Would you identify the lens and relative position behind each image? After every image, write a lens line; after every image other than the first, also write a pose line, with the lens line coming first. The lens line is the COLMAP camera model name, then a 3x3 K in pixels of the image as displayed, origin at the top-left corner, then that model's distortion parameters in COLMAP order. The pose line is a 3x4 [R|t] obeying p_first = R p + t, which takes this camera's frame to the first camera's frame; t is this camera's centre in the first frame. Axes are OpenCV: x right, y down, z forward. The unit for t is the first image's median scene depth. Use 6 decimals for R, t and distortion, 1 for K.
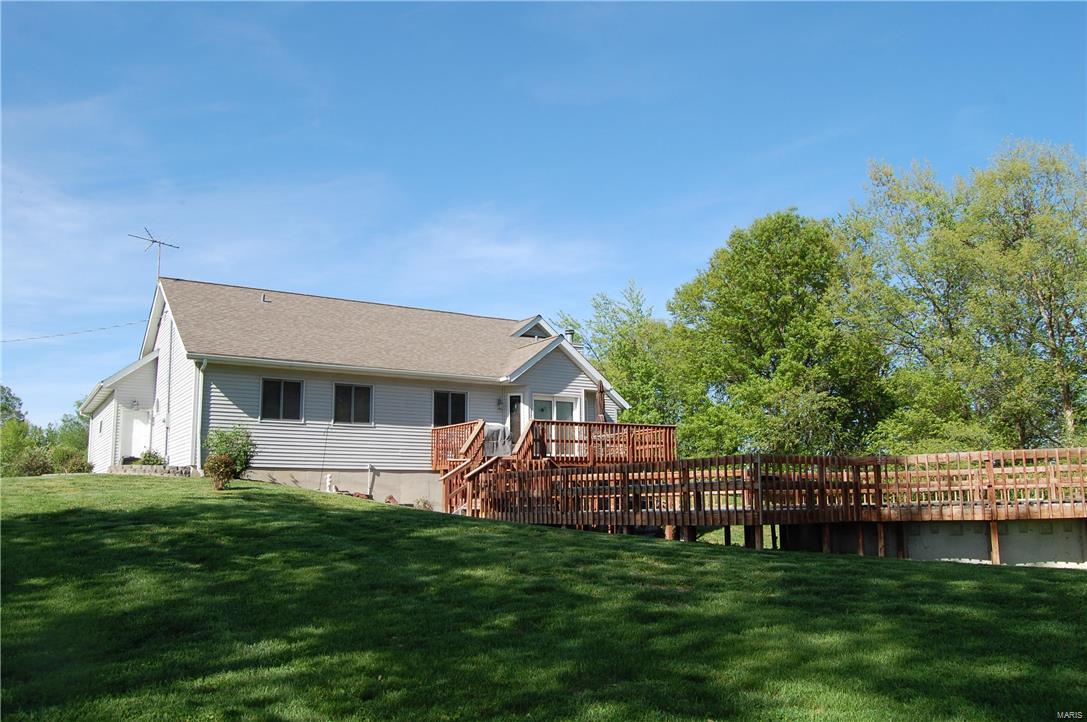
lens RADIAL K [[859.7, 0, 543.8], [0, 859.7, 395.3], [0, 0, 1]] dist [-0.065094, 0.004817]
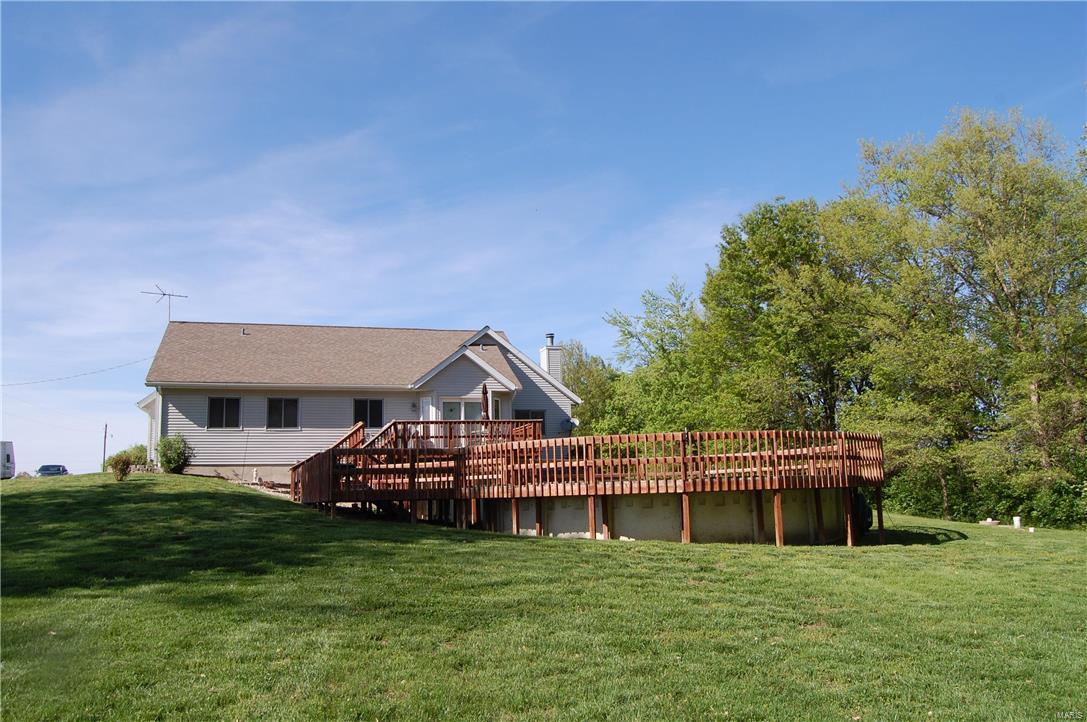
lens RADIAL K [[855.1, 0, 555.9], [0, 855.1, 368.1], [0, 0, 1]] dist [-0.092176, 0.037994]
pose [[0.960209, -0.057403, -0.273319, 0.485283], [0.052234, 0.998292, -0.026157, -0.002280], [0.274354, 0.010839, 0.961568, -0.093709]]
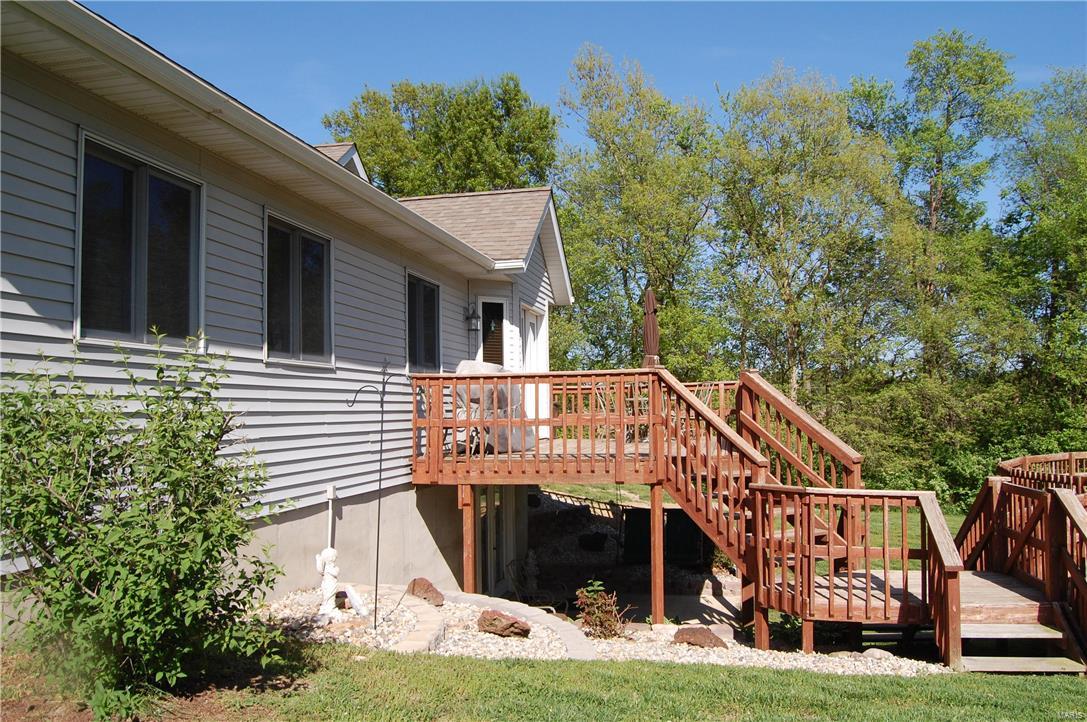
lens RADIAL K [[859.7, 0, 543.8], [0, 859.7, 395.3], [0, 0, 1]] dist [-0.065094, 0.004817]
pose [[0.692181, 0.013210, 0.721603, -0.357771], [-0.086442, 0.994153, 0.064718, 0.018132], [-0.716529, -0.107174, 0.689275, 0.684662]]
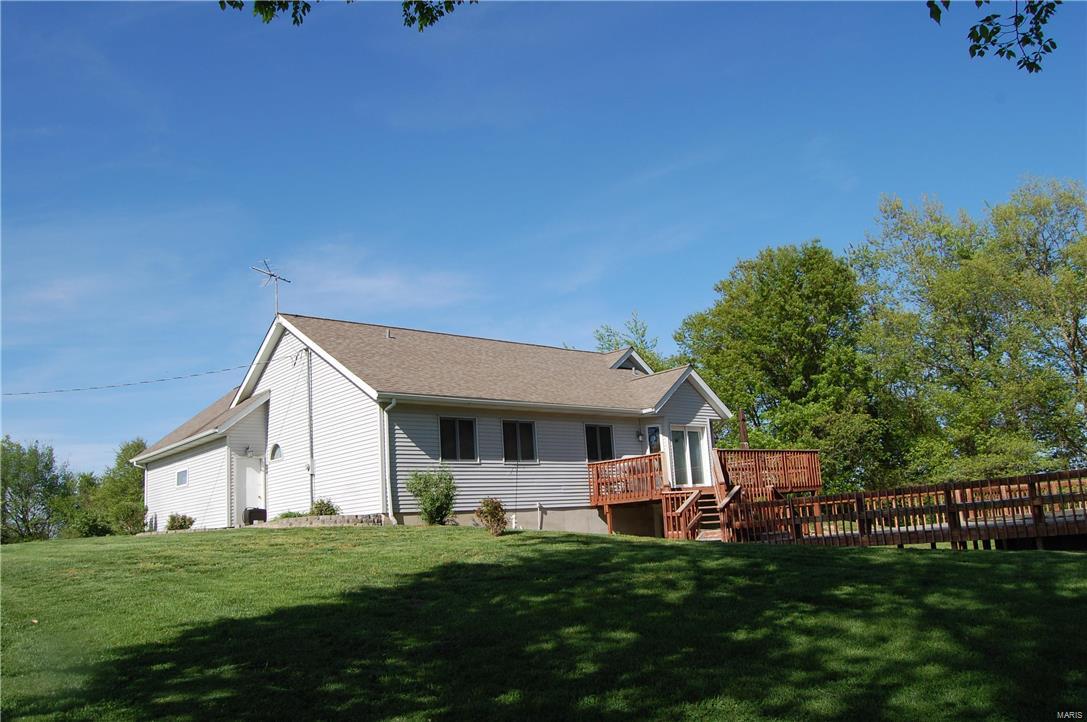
lens RADIAL K [[862.2, 0, 561.9], [0, 862.2, 403.9], [0, 0, 1]] dist [-0.007582, -0.004496]
pose [[0.984768, -0.030053, 0.171254, -0.320915], [0.034930, 0.999064, -0.025535, -0.004815], [-0.170326, 0.031128, 0.984896, 0.031571]]
